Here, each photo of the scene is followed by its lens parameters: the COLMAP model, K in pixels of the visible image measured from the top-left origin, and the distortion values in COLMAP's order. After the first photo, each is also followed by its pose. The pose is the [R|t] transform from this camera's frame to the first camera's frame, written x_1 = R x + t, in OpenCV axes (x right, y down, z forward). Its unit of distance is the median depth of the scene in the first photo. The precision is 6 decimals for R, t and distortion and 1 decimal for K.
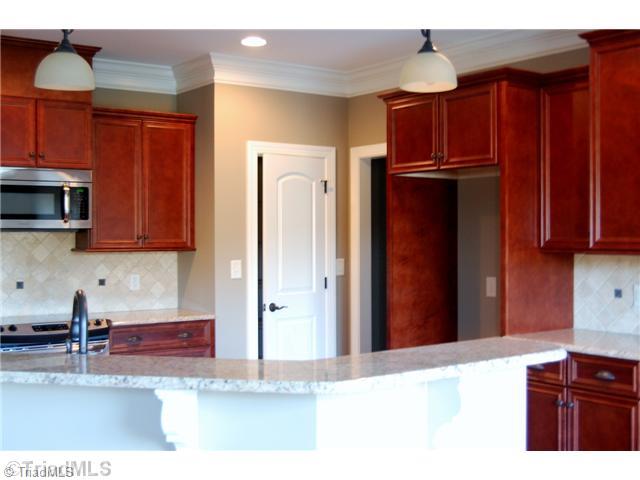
lens RADIAL K [[863.8, 0, 320.8], [0, 863.8, 239.5], [0, 0, 1]] dist [-0.034953, 0.000000]
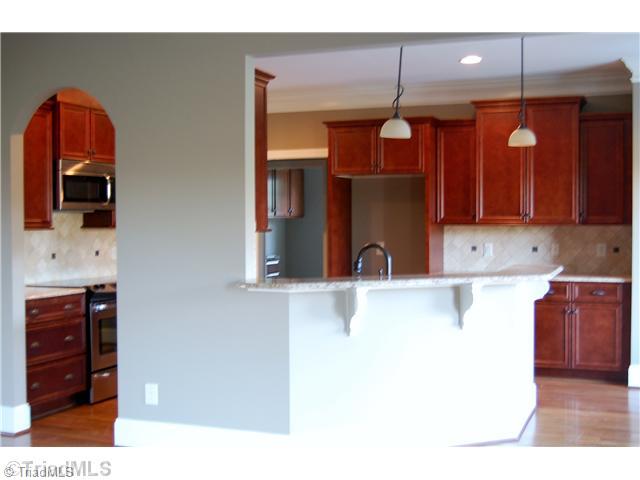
lens RADIAL K [[863.8, 0, 323.3], [0, 863.8, 238.4], [0, 0, 1]] dist [-0.034953, 0.000000]
pose [[0.841716, -0.014474, 0.539727, -0.713344], [0.004084, 0.999783, 0.020442, 0.004214], [-0.539906, -0.015002, 0.841592, -0.255686]]
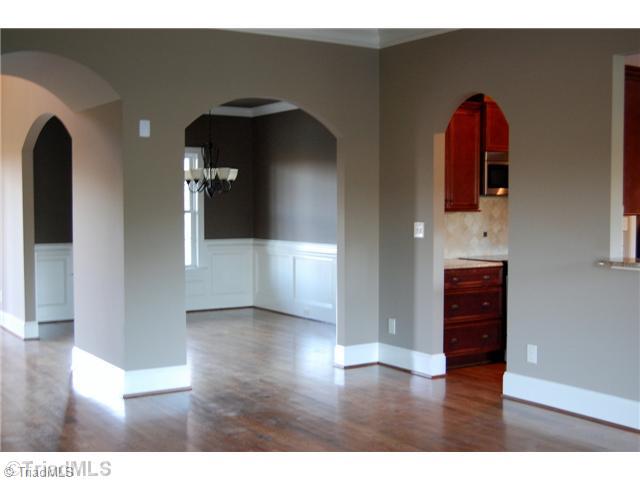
lens RADIAL K [[863.8, 0, 323.9], [0, 863.8, 241.7], [0, 0, 1]] dist [-0.034953, 0.000000]
pose [[0.999123, -0.001186, -0.041865, -0.578390], [0.003008, 0.999050, 0.043484, 0.001759], [0.041774, -0.043572, 0.998177, -0.470480]]
